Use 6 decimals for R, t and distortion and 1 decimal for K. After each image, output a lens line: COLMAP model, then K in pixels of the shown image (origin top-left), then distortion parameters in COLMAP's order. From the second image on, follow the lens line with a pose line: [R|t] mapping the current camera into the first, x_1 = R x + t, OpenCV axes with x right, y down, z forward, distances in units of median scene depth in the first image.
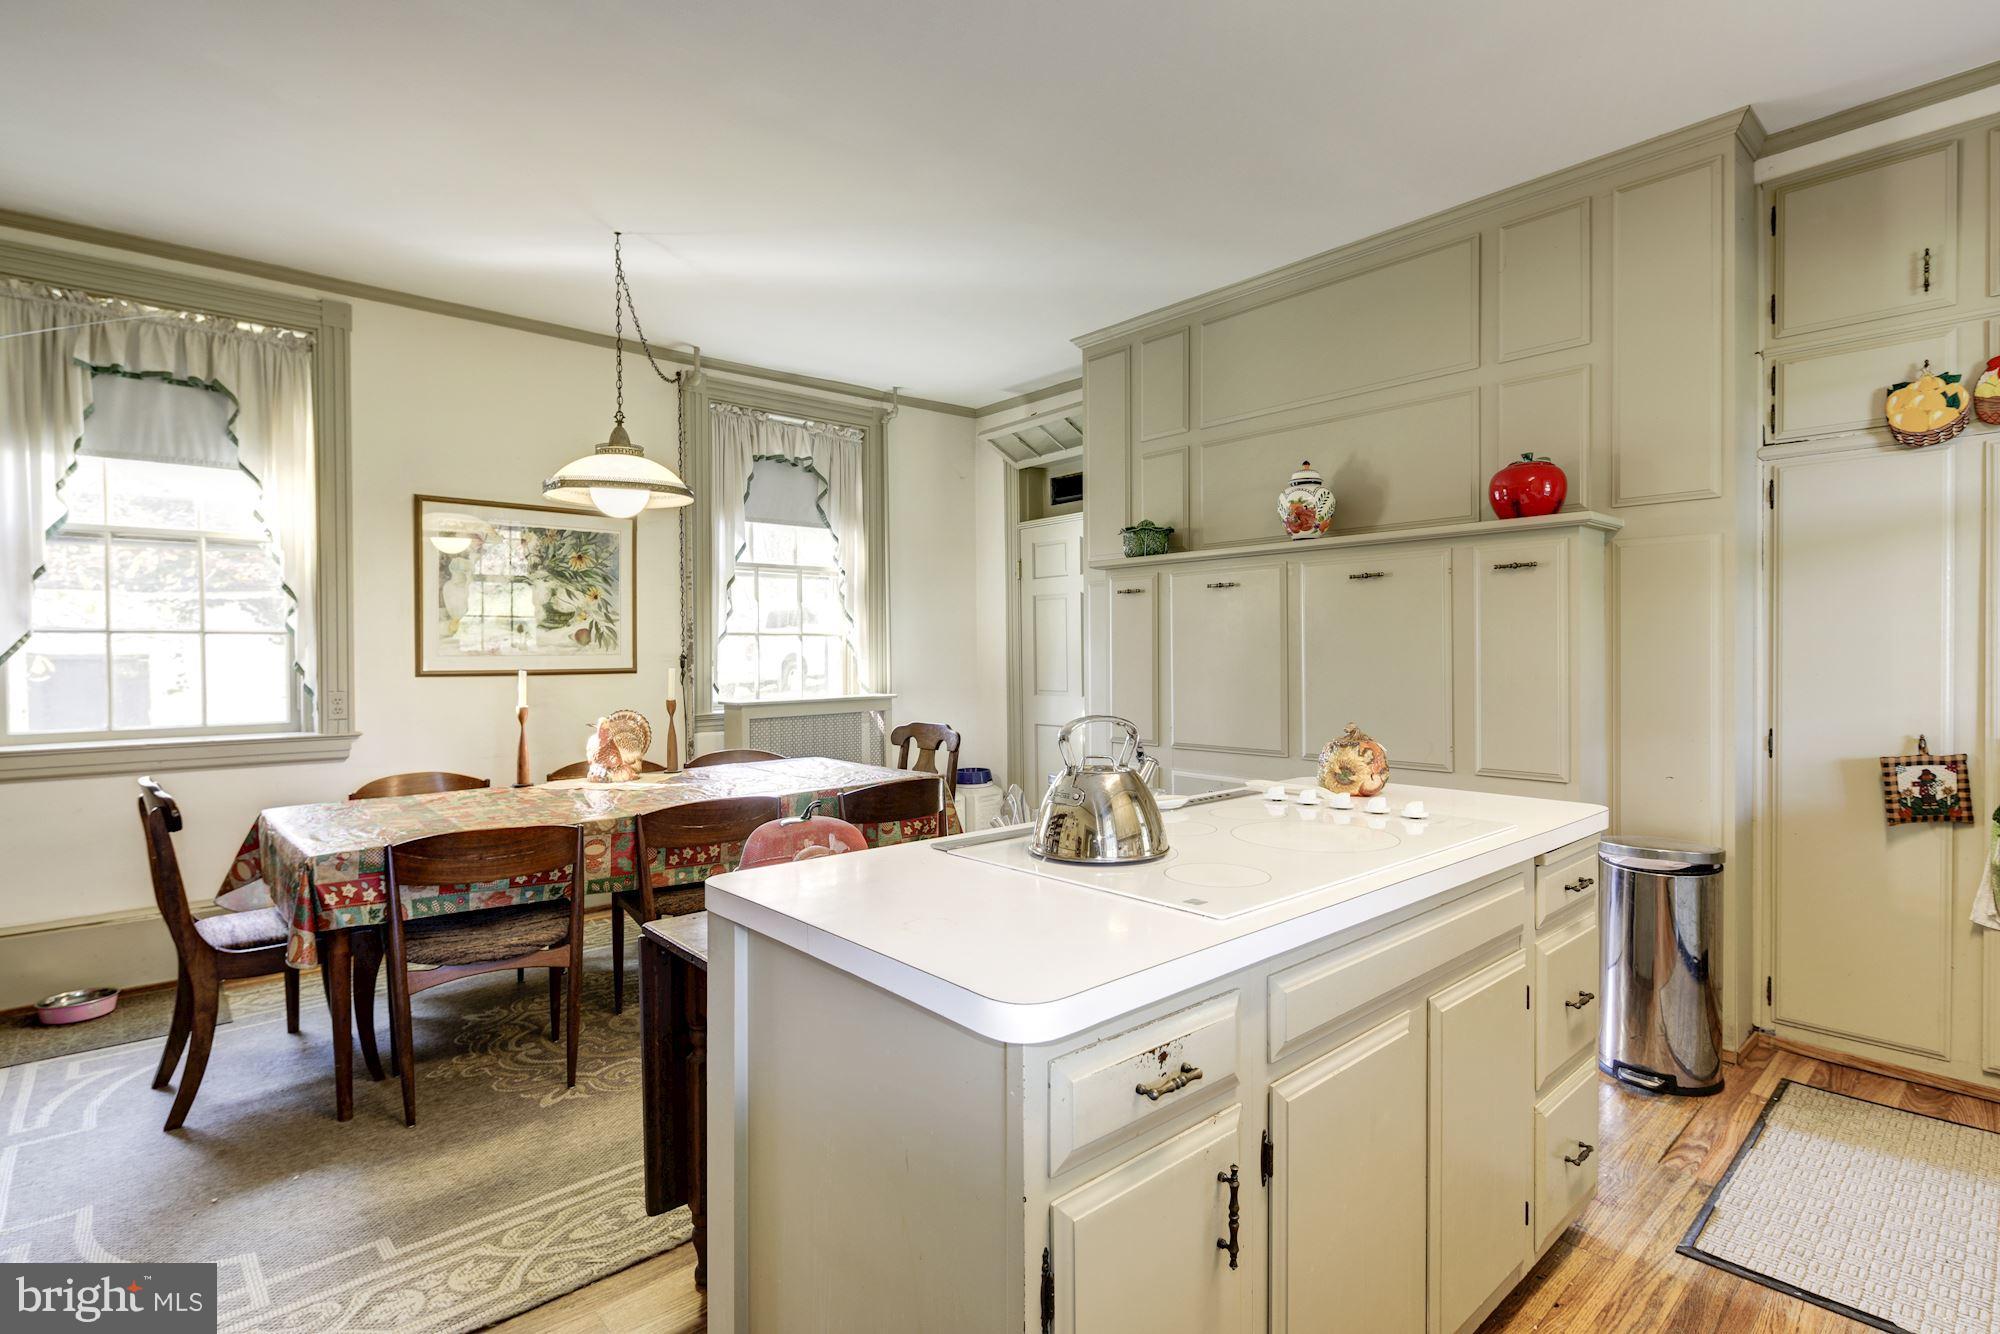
lens RADIAL K [[968.7, 0, 1007.8], [0, 968.7, 654.8], [0, 0, 1]] dist [0.004634, -0.001360]
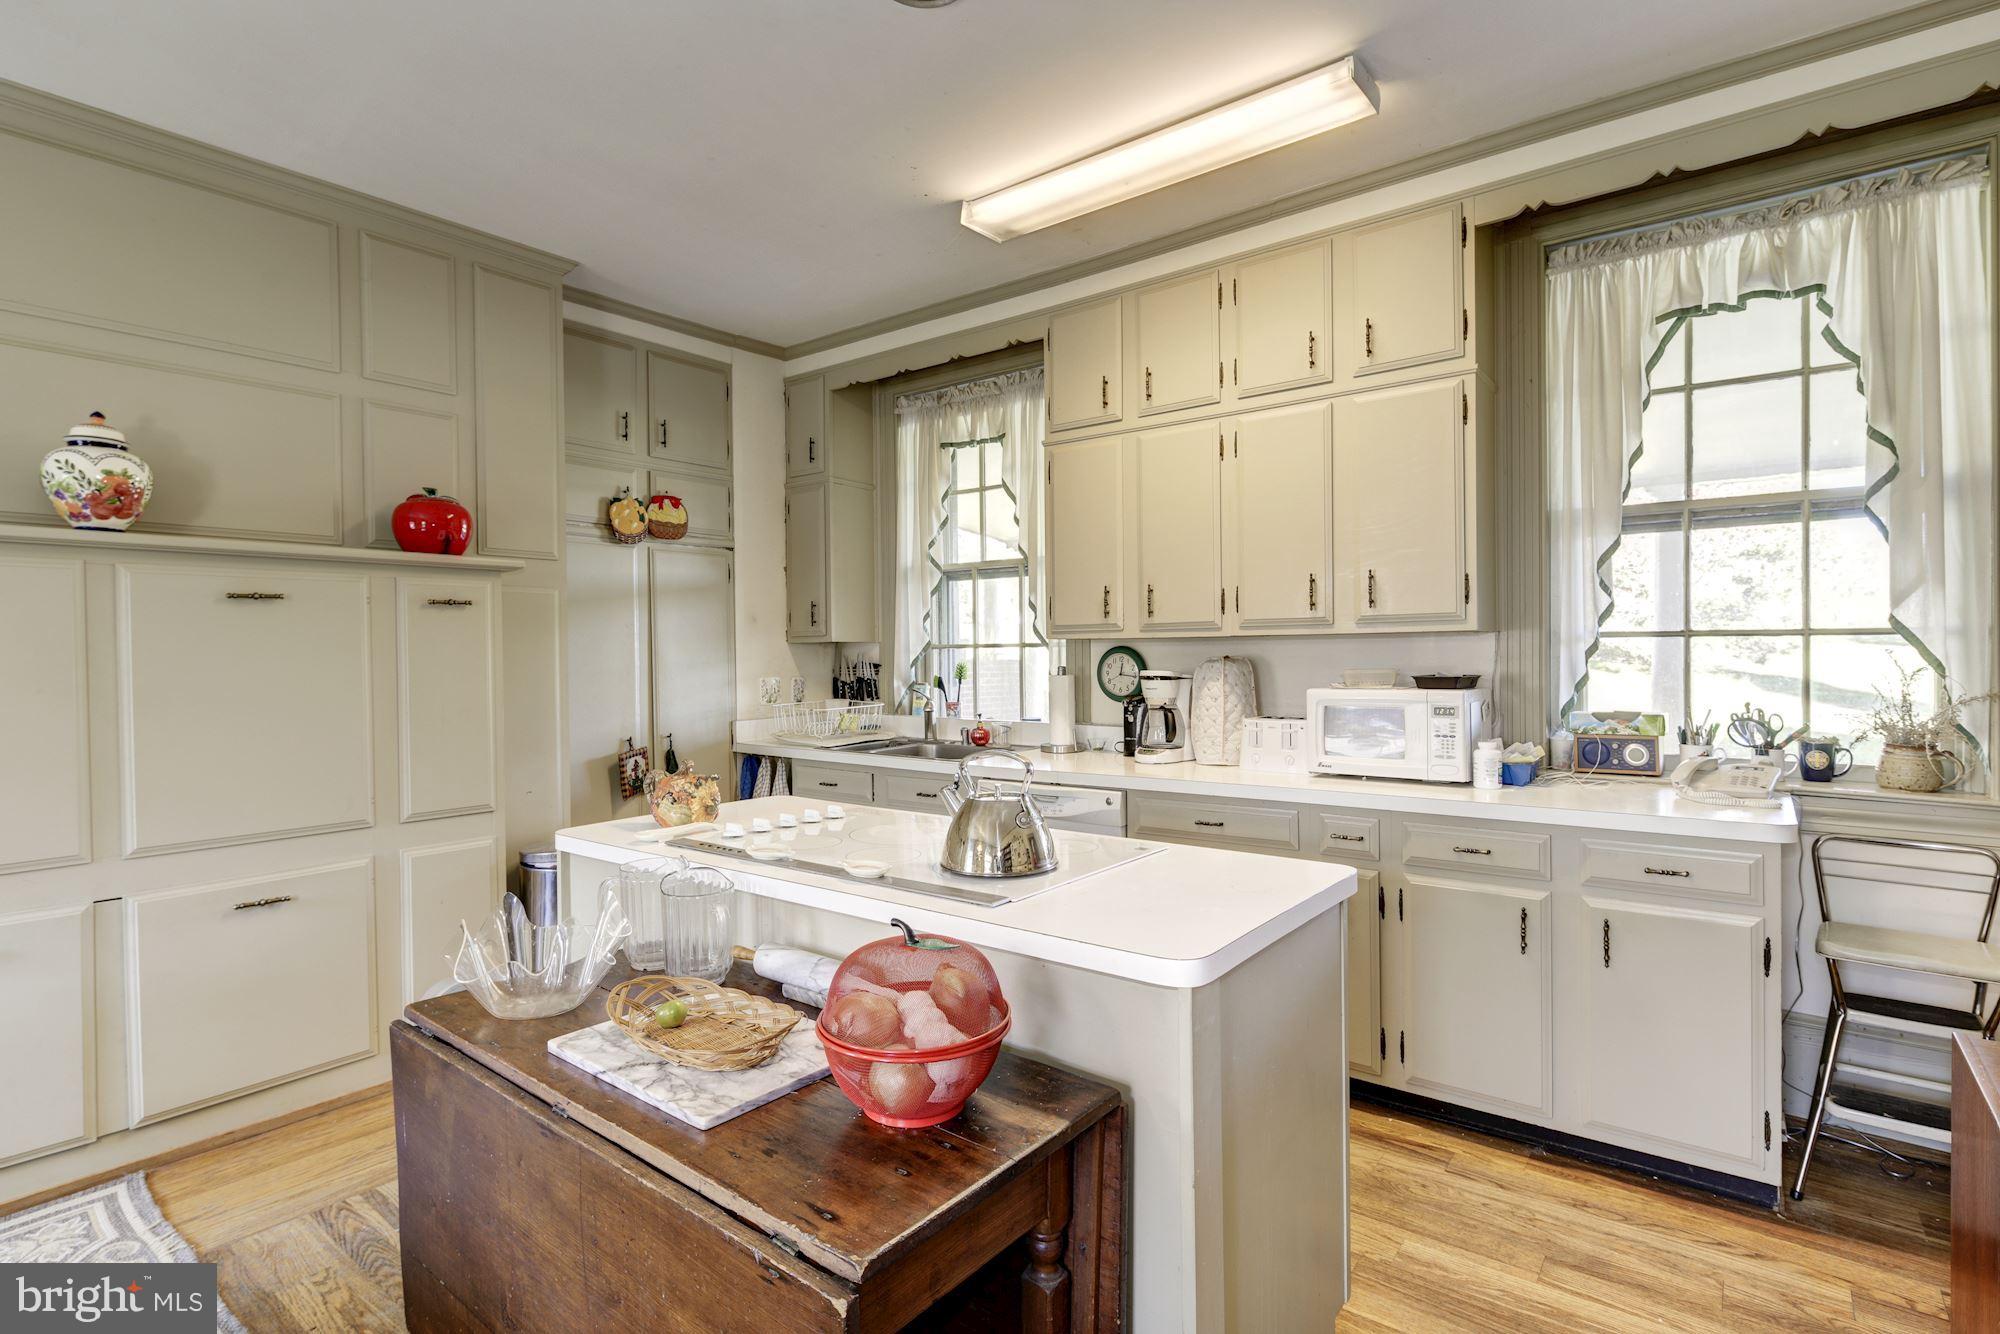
lens RADIAL K [[968.7, 0, 1006.0], [0, 968.7, 667.0], [0, 0, 1]] dist [0.004634, -0.001360]
pose [[-0.179701, -0.006720, 0.983698, -0.611032], [0.013537, 0.999865, 0.009304, -0.029970], [-0.983628, 0.014988, -0.179586, 0.675400]]
